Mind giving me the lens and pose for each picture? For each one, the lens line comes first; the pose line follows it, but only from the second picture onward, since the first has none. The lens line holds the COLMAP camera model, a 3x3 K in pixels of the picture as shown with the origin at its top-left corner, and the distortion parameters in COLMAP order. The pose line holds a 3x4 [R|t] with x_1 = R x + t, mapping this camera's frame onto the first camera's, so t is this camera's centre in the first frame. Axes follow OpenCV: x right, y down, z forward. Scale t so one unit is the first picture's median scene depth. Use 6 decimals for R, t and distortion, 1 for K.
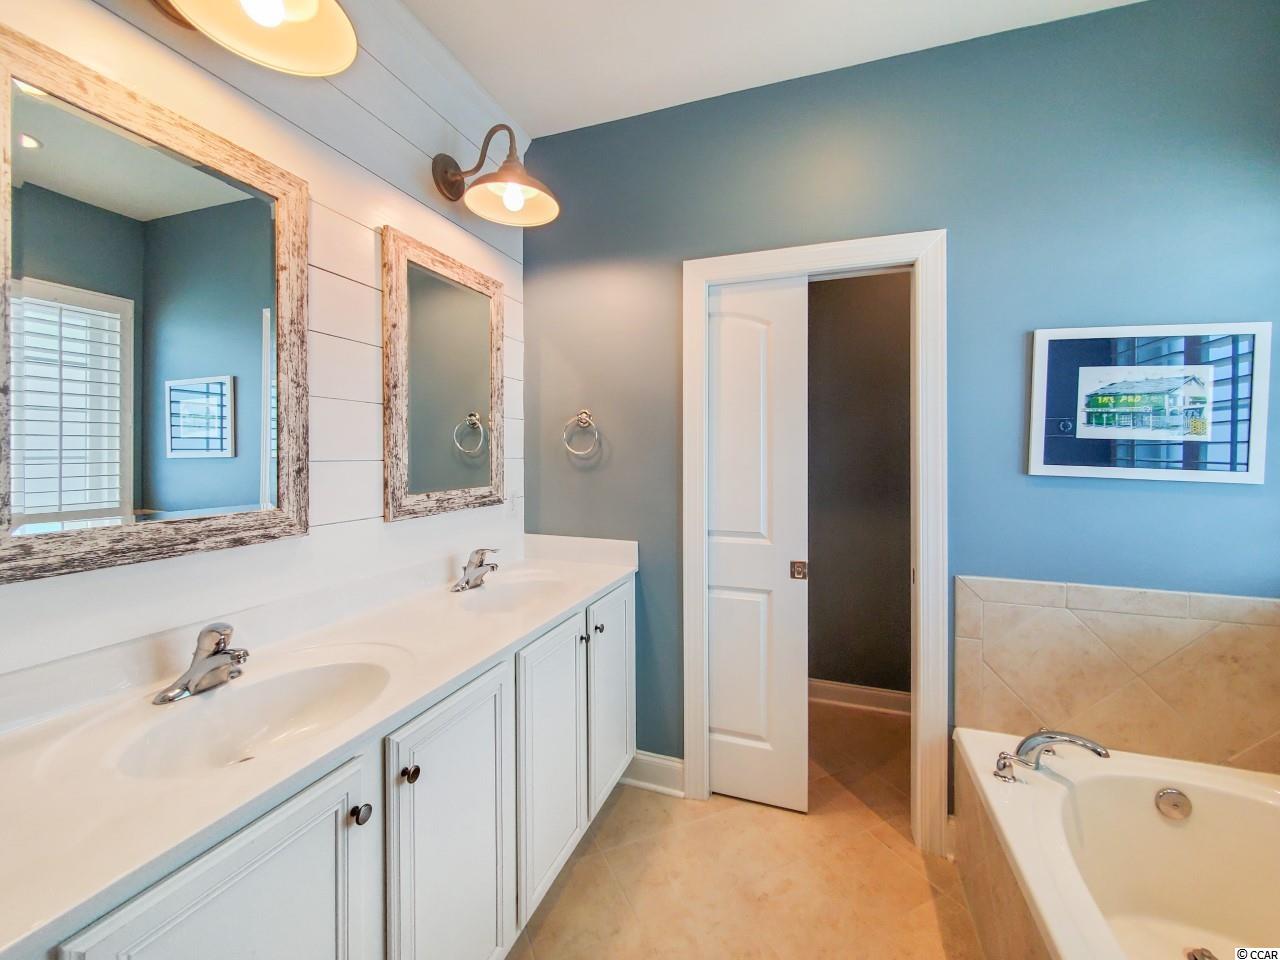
lens RADIAL K [[507.4, 0, 641.3], [0, 507.4, 466.8], [0, 0, 1]] dist [-0.002182, -0.000461]
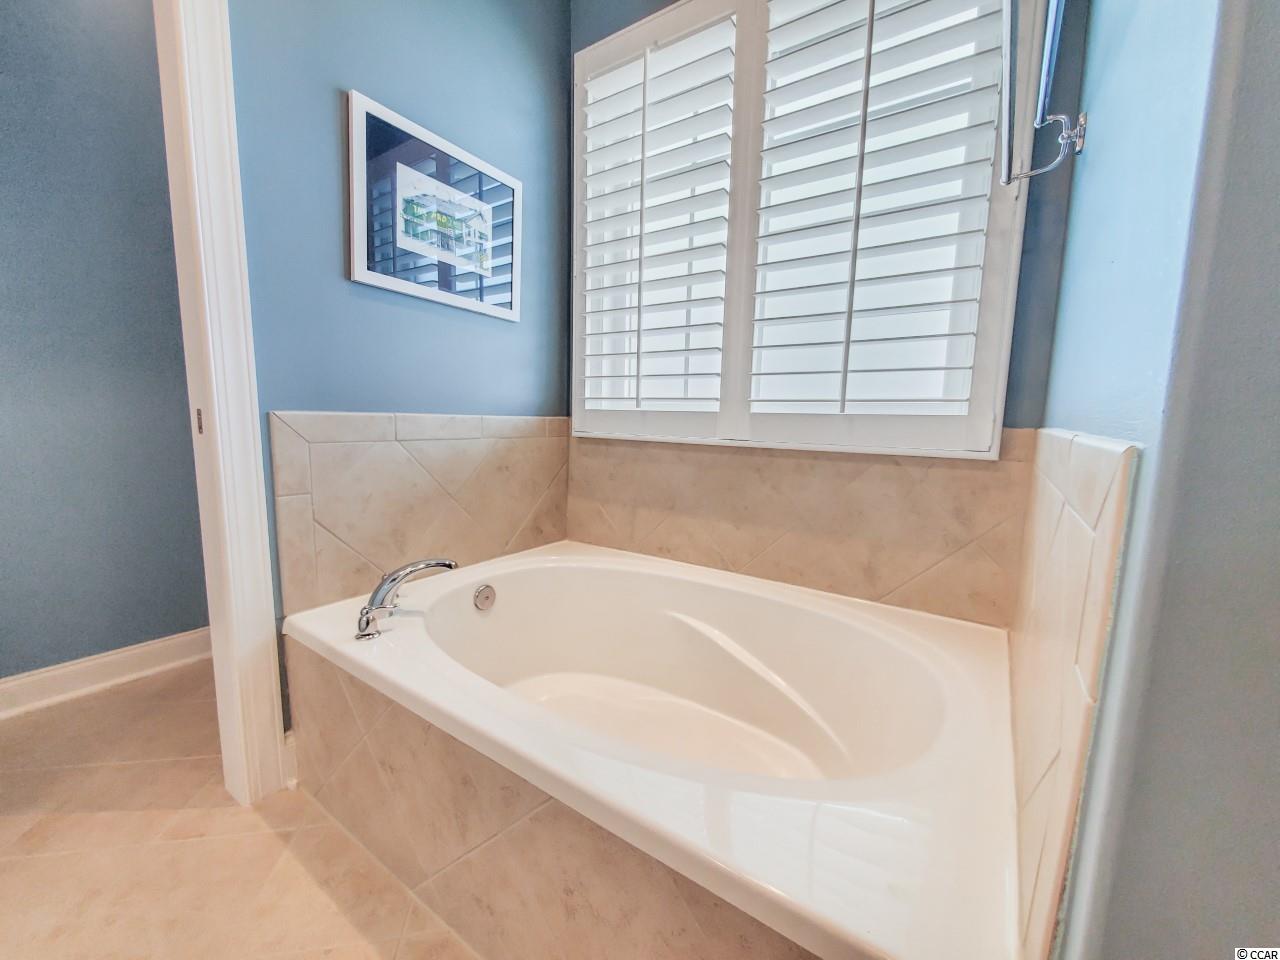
lens RADIAL K [[507.4, 0, 642.4], [0, 507.4, 480.4], [0, 0, 1]] dist [-0.002182, -0.000461]
pose [[0.253263, -0.116835, 0.960316, 0.068779], [-0.013373, 0.992162, 0.124237, 0.233716], [-0.967305, -0.044307, 0.249716, 0.345280]]
